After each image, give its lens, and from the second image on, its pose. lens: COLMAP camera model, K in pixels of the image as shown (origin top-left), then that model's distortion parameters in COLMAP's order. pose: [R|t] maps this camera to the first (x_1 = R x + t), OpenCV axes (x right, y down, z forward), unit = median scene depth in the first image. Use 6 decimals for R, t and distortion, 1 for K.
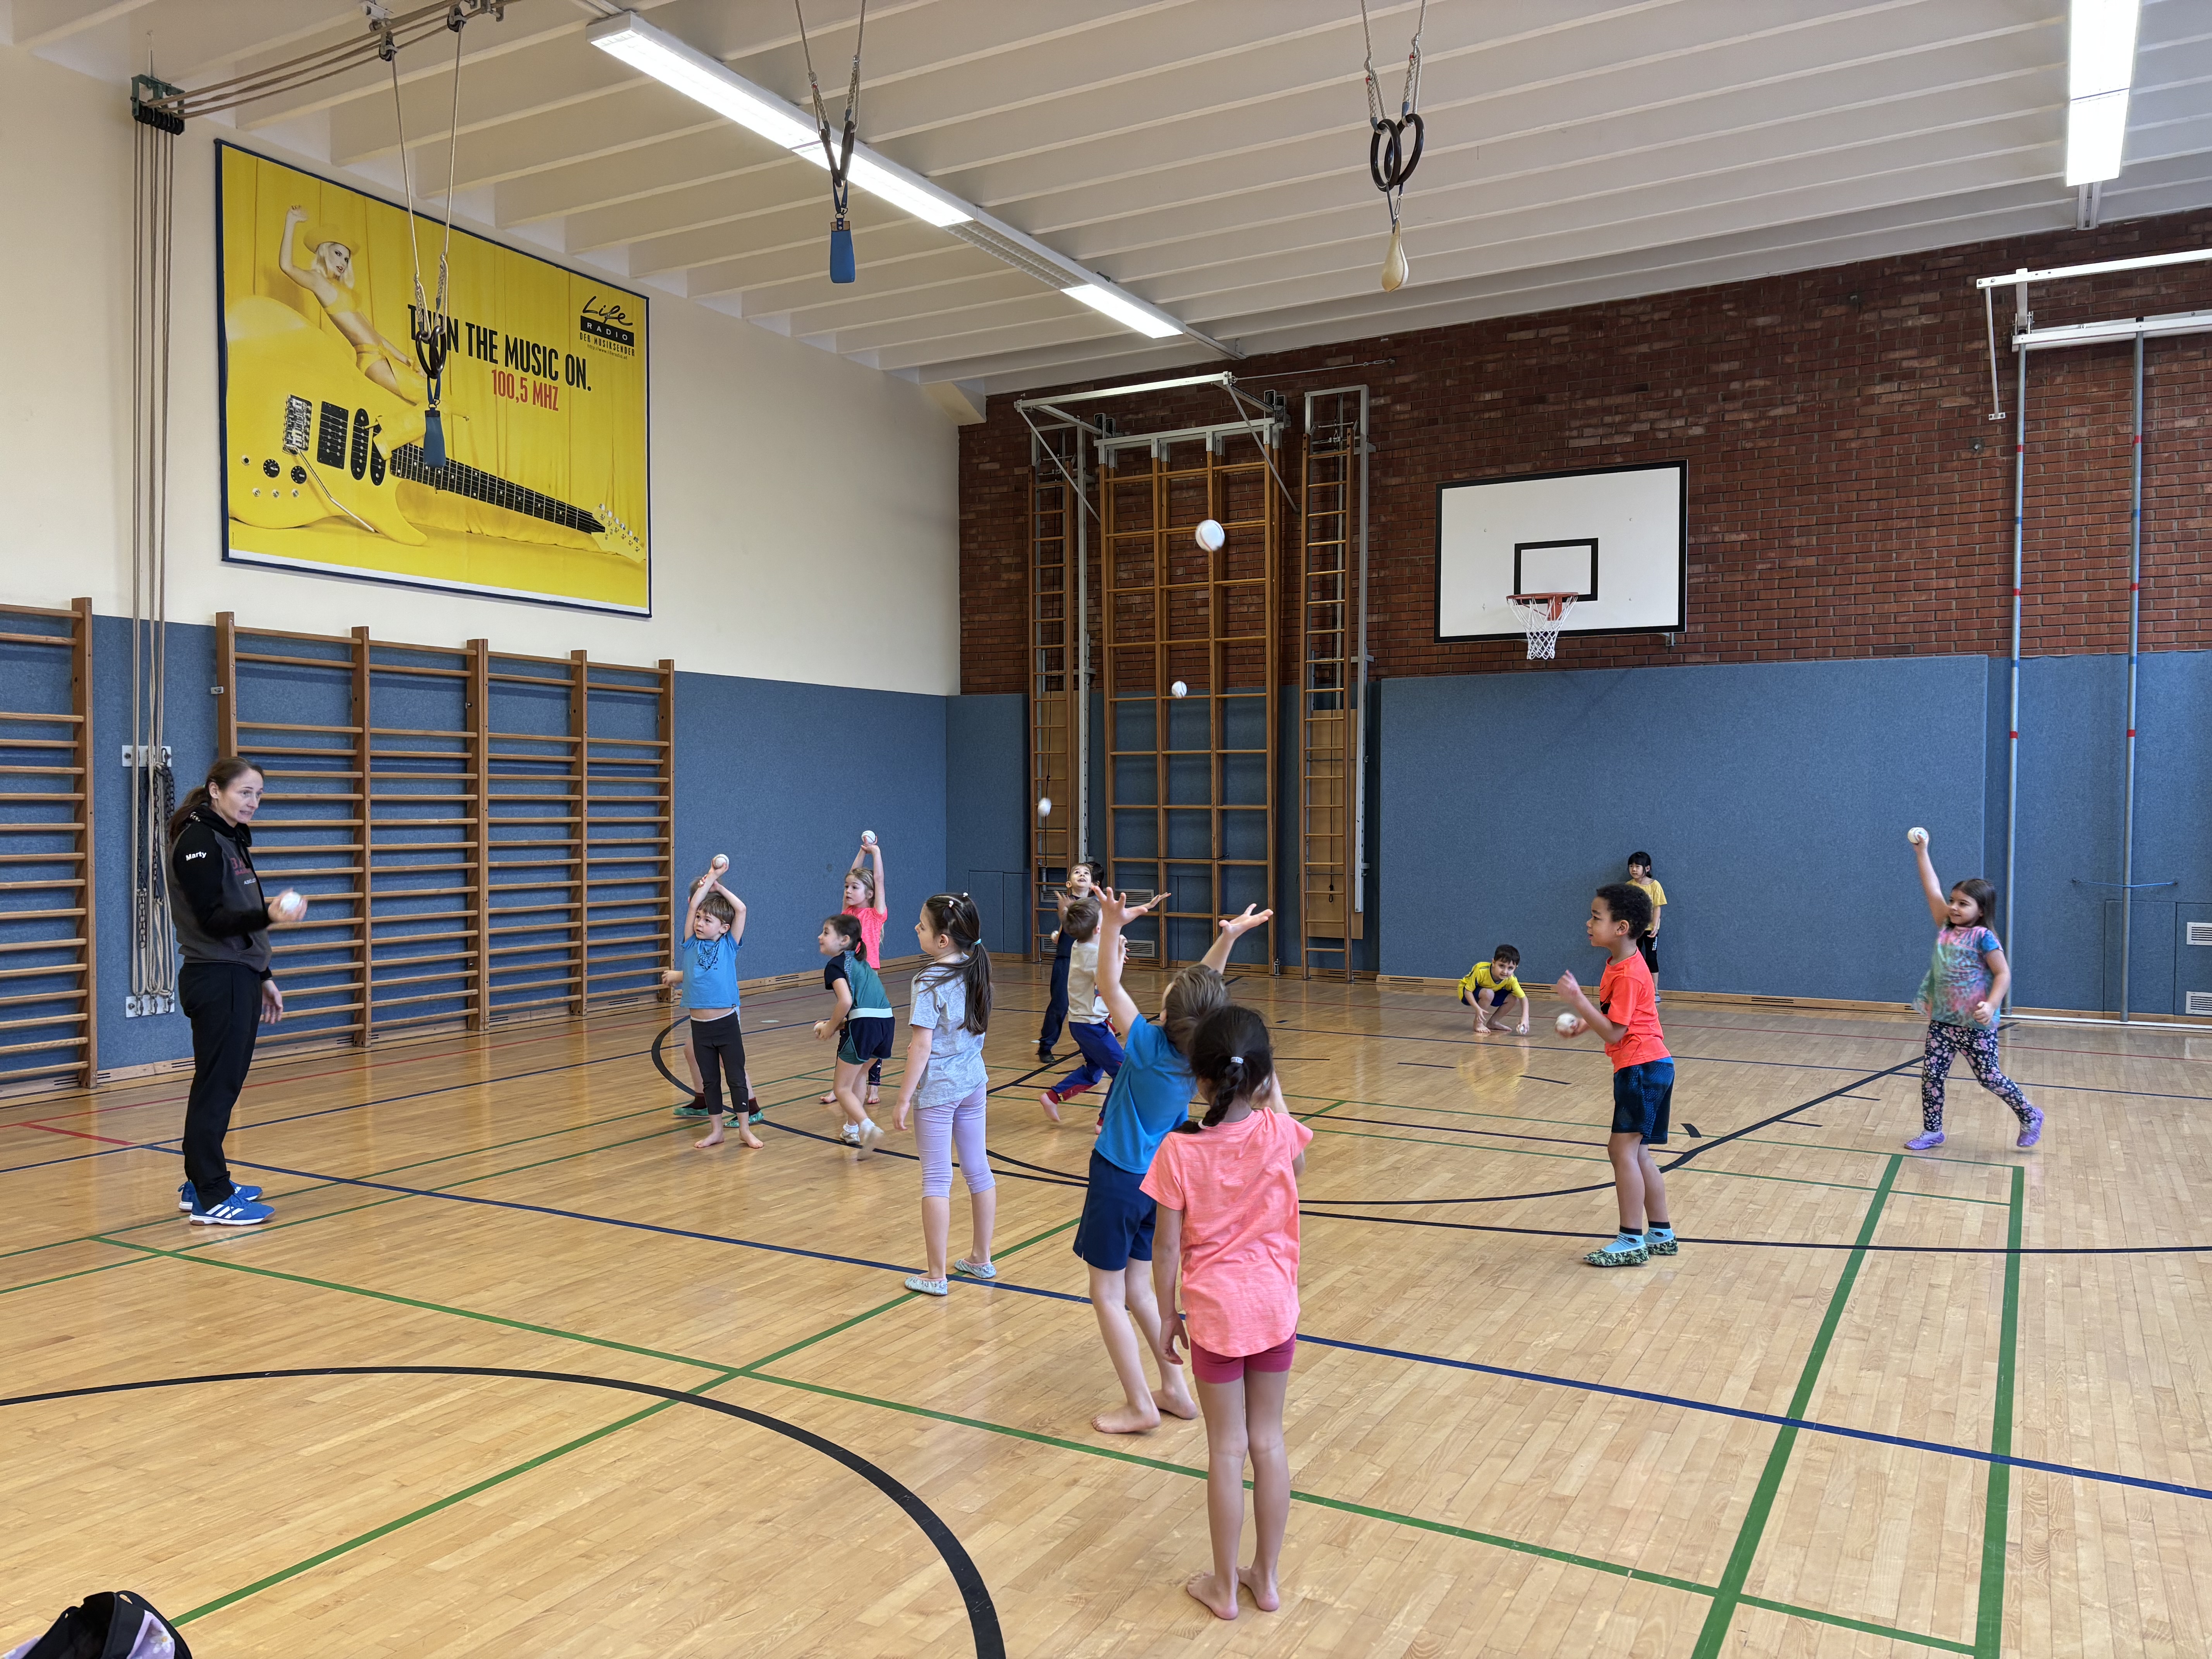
lens RADIAL K [[1653.1, 0, 1106.0], [0, 1653.1, 829.5], [0, 0, 1]] dist [0.119972, -0.001265]
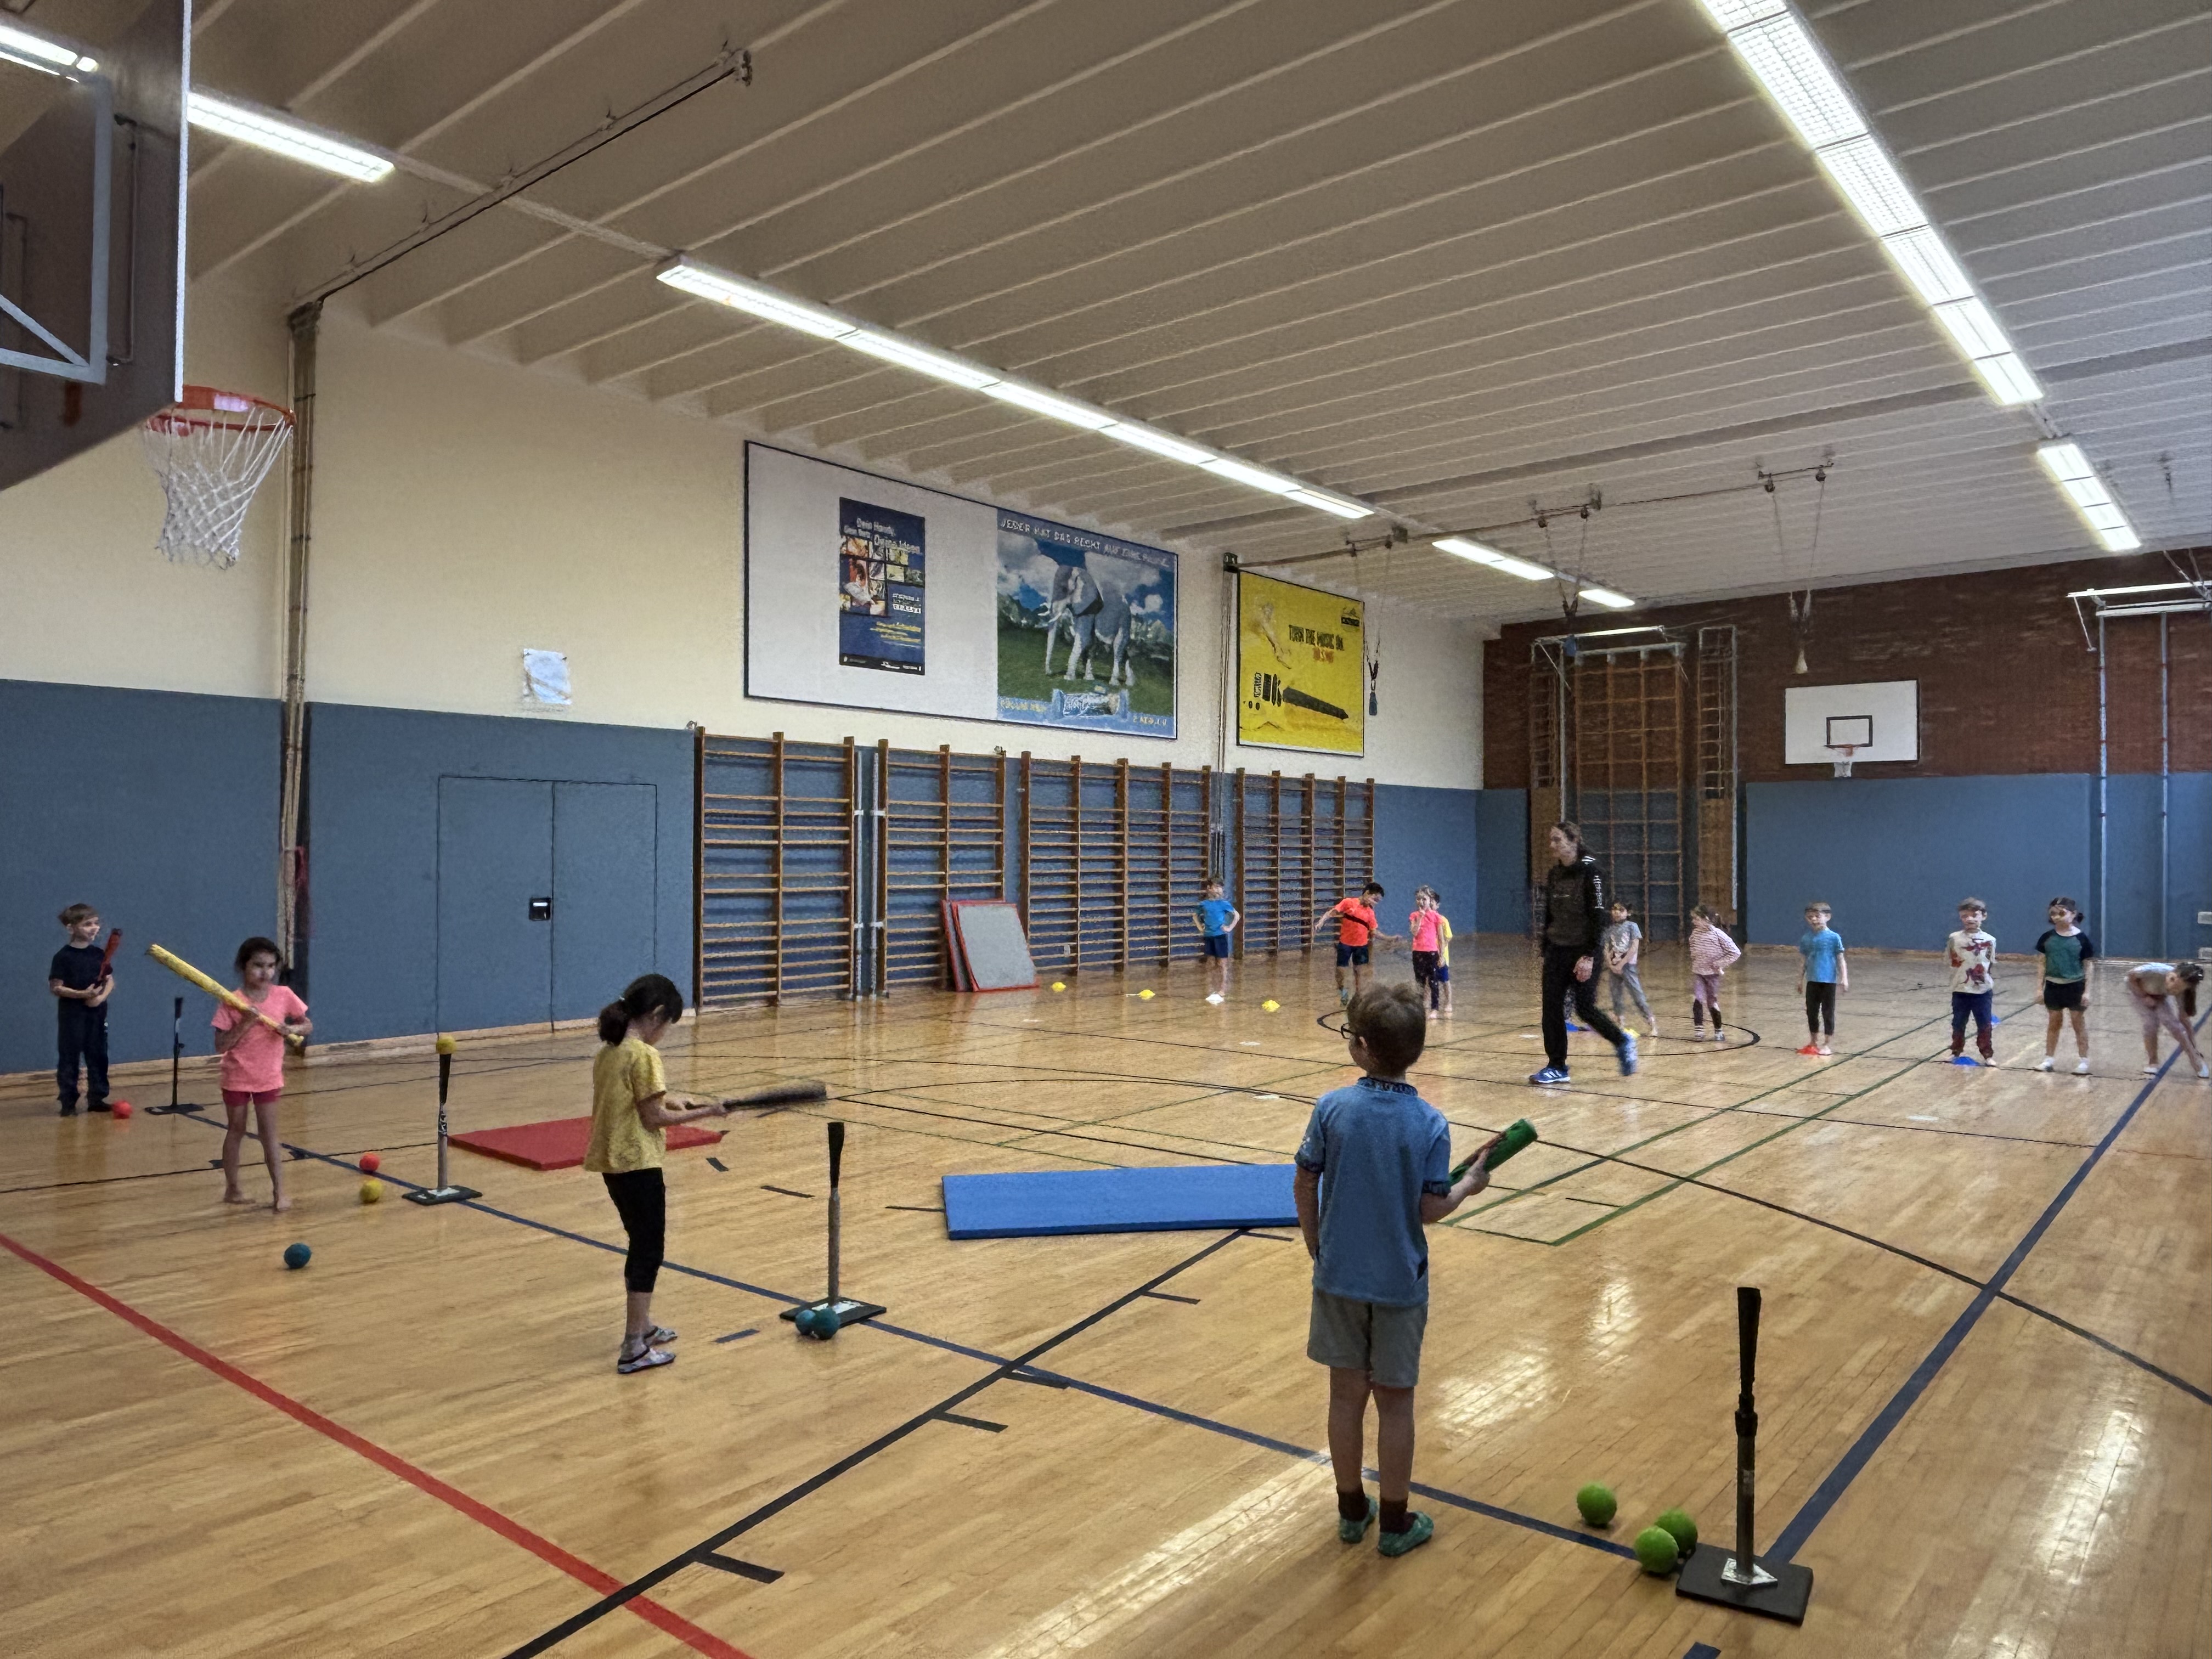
lens RADIAL K [[1448.2, 0, 1106.0], [0, 1448.2, 829.5], [0, 0, 1]] dist [0.006664, 0.000599]
pose [[0.980618, -0.000447, -0.195930, -0.238855], [-0.006476, 0.999377, -0.034694, 0.023466], [0.195823, 0.035290, 0.980004, -0.787979]]
